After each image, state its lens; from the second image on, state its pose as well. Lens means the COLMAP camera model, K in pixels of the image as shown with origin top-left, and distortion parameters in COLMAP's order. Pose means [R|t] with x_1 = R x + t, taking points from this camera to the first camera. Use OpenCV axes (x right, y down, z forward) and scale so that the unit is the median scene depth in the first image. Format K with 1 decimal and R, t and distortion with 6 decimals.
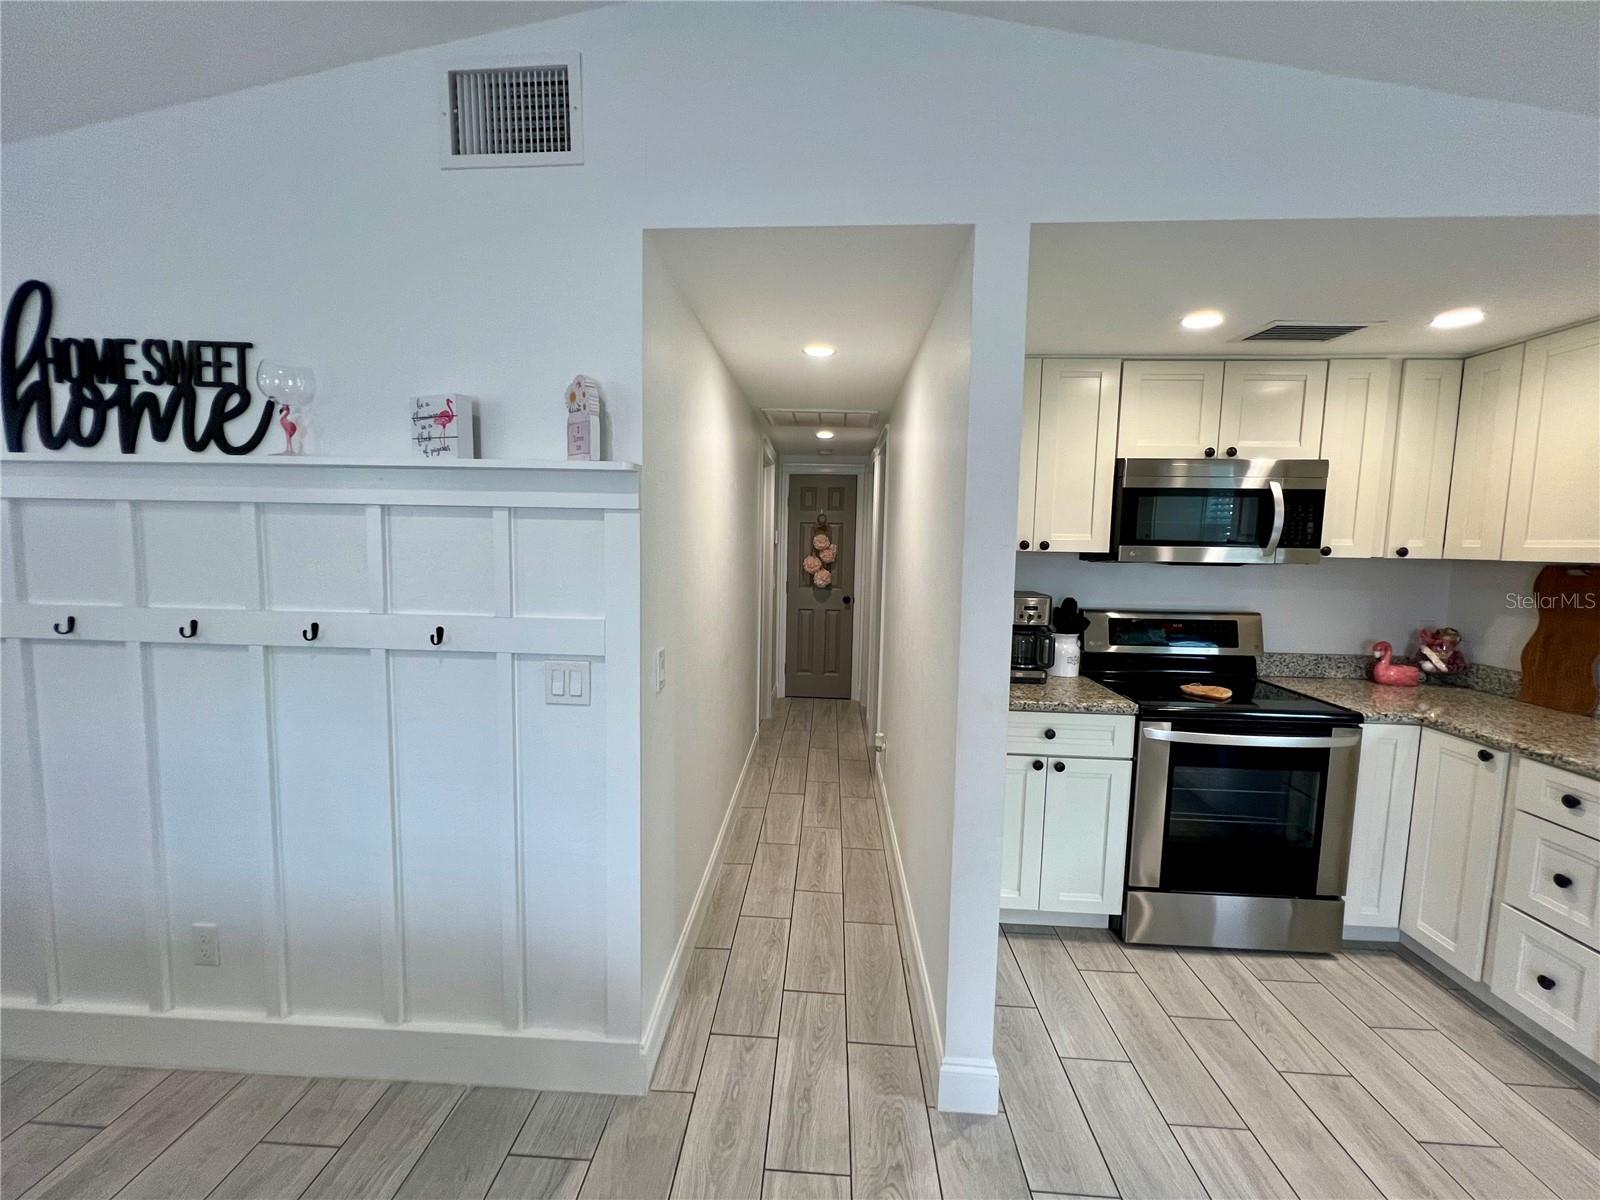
lens RADIAL K [[641.7, 0, 794.0], [0, 641.7, 598.2], [0, 0, 1]] dist [-0.001938, 0.000308]
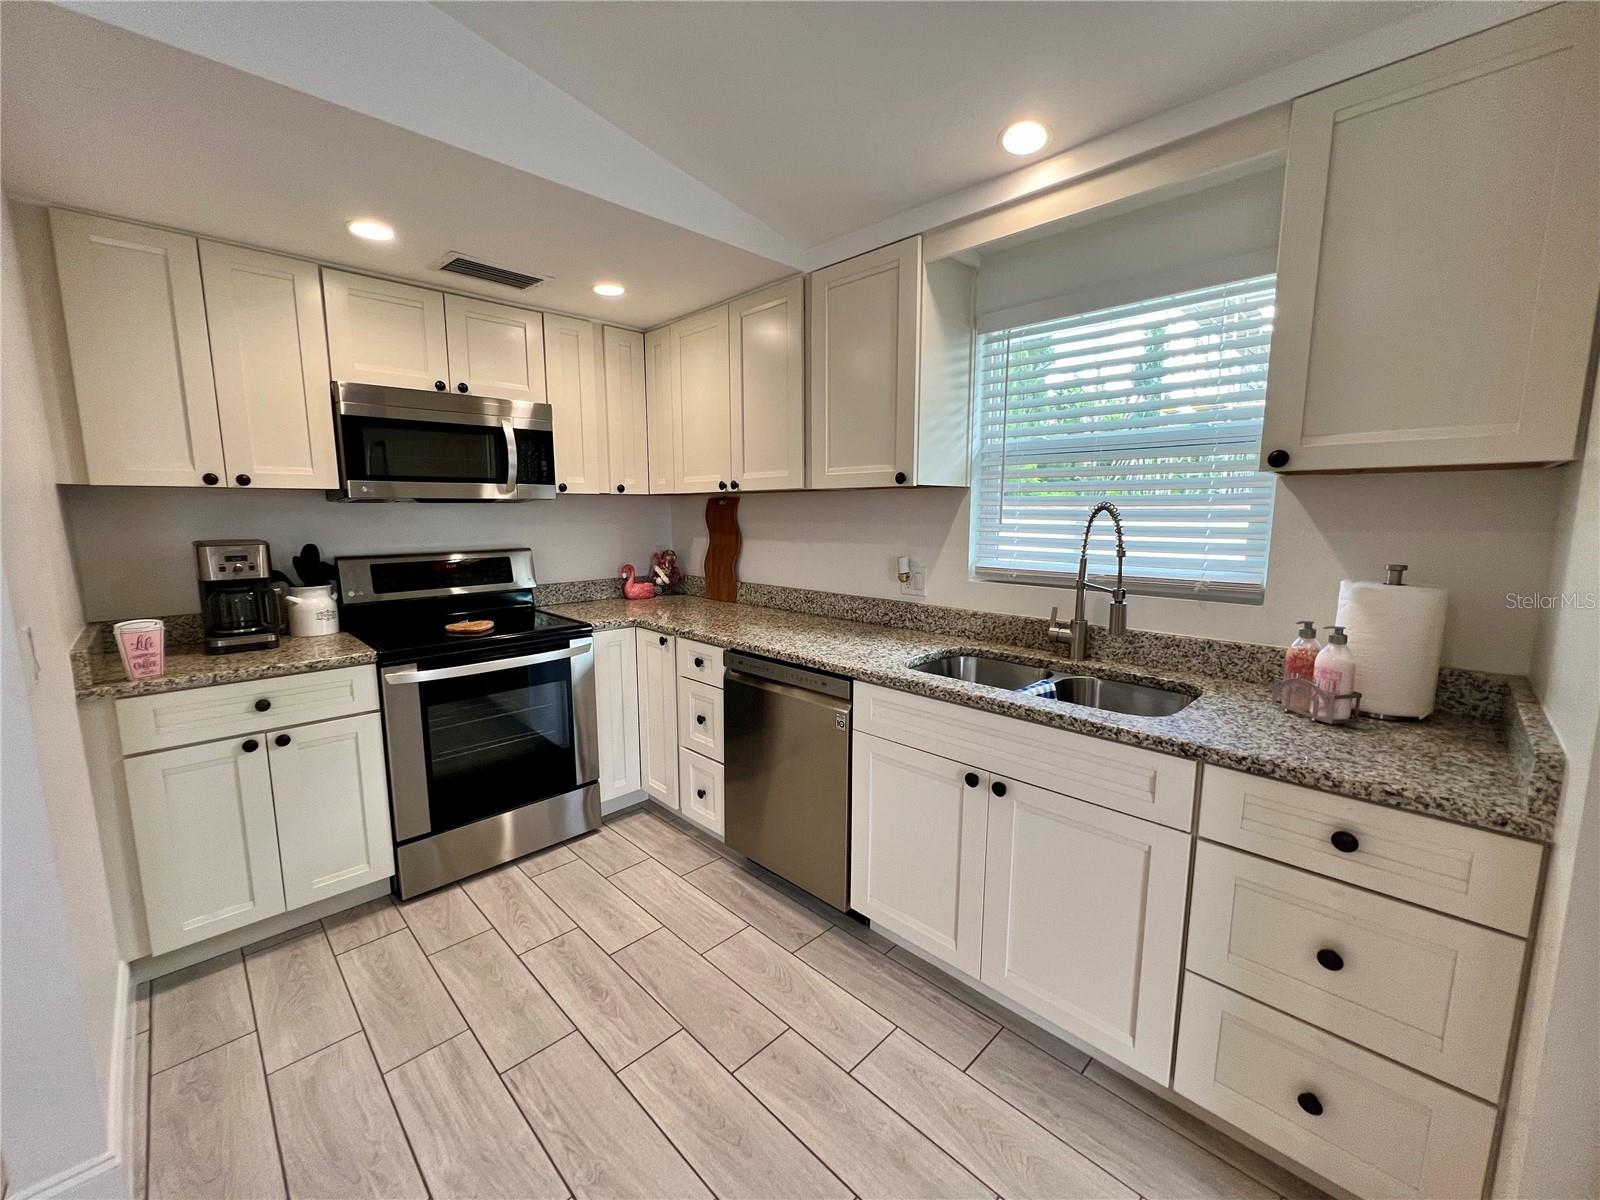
lens RADIAL K [[641.7, 0, 796.0], [0, 641.7, 597.7], [0, 0, 1]] dist [-0.001938, 0.000308]
pose [[0.668572, -0.120625, 0.733799, 0.373687], [0.080829, 0.992698, 0.089540, 0.076287], [-0.739242, -0.000551, 0.673440, -0.098597]]
